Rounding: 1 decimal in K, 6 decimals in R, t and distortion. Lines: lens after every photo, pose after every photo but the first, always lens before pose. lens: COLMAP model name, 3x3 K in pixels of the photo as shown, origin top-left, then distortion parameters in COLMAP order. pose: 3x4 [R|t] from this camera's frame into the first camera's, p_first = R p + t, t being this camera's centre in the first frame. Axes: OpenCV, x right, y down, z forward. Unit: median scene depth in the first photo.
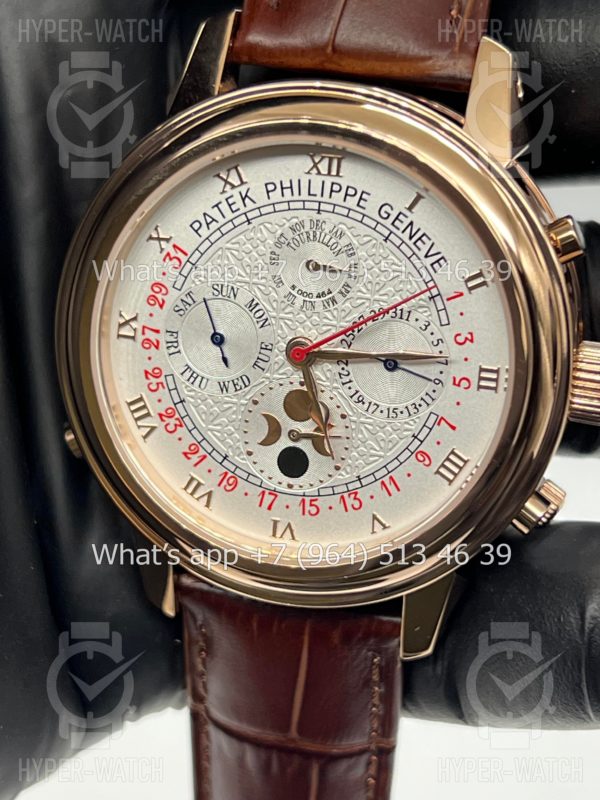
lens RADIAL K [[1821.0, 0, 294.8], [0, 1821.0, 392.0], [0, 0, 1]] dist [0.216392, 0.000000]
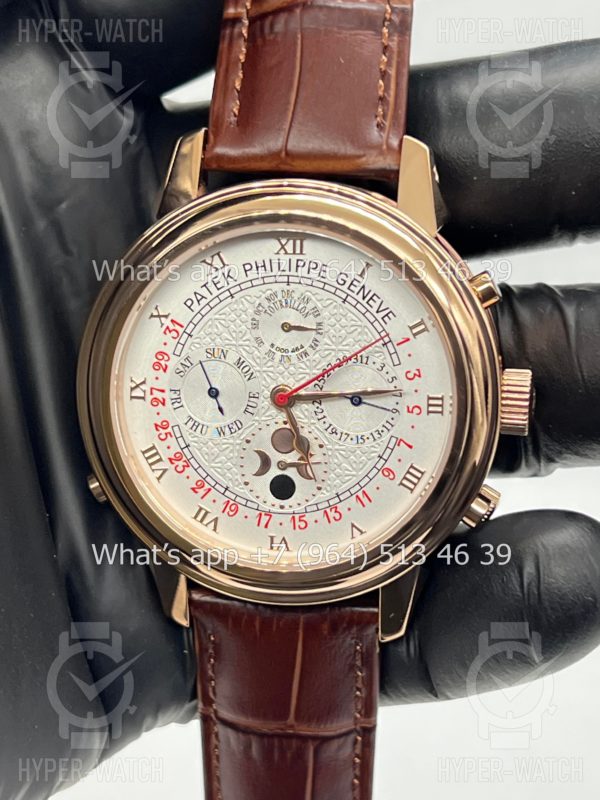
lens RADIAL K [[1821.0, 0, 303.0], [0, 1821.0, 404.7], [0, 0, 1]] dist [0.216392, 0.000000]
pose [[0.992857, -0.084702, 0.084022, -0.087036], [0.088193, 0.995350, -0.038737, 0.032318], [-0.080350, 0.045870, 0.995711, -0.233277]]
